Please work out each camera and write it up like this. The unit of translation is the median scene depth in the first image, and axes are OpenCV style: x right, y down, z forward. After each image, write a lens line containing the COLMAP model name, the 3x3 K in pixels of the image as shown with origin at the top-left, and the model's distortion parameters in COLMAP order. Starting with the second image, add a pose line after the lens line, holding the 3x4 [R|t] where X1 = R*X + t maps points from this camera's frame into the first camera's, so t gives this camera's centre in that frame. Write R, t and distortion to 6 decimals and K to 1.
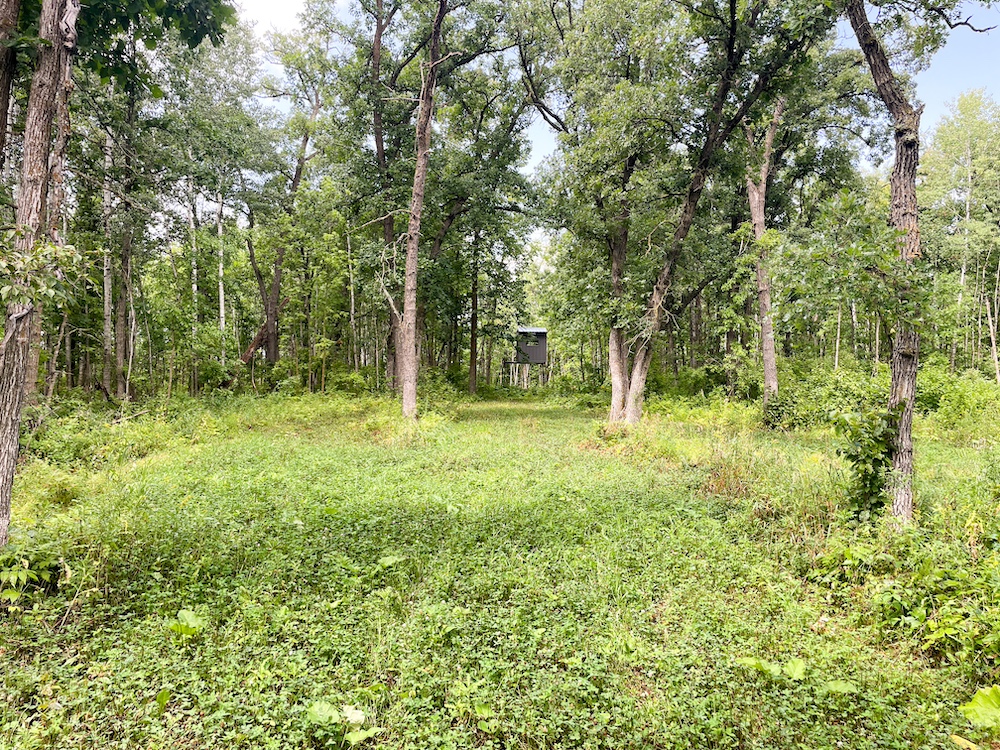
lens RADIAL K [[767.7, 0, 501.4], [0, 767.7, 356.5], [0, 0, 1]] dist [0.114809, -0.131388]
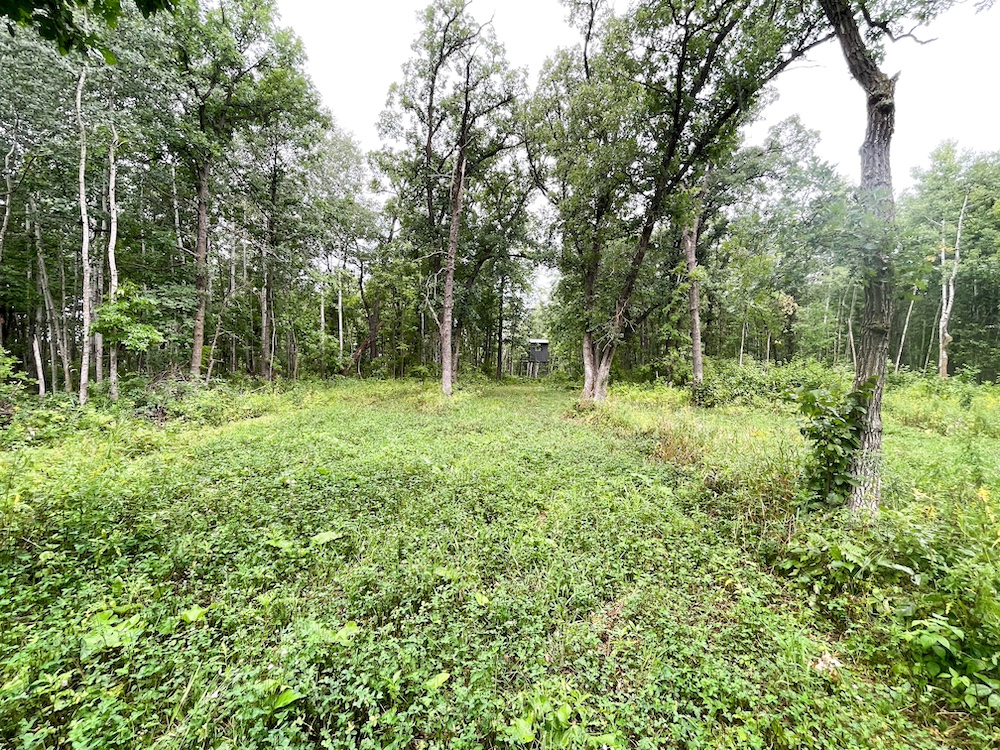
lens RADIAL K [[424.2, 0, 500.0], [0, 424.2, 375.0], [0, 0, 1]] dist [-0.001531, -0.000020]
pose [[0.997195, 0.011365, -0.073985, 0.038405], [-0.009352, 0.999578, 0.027493, 0.017133], [0.074266, -0.026724, 0.996880, 0.181842]]
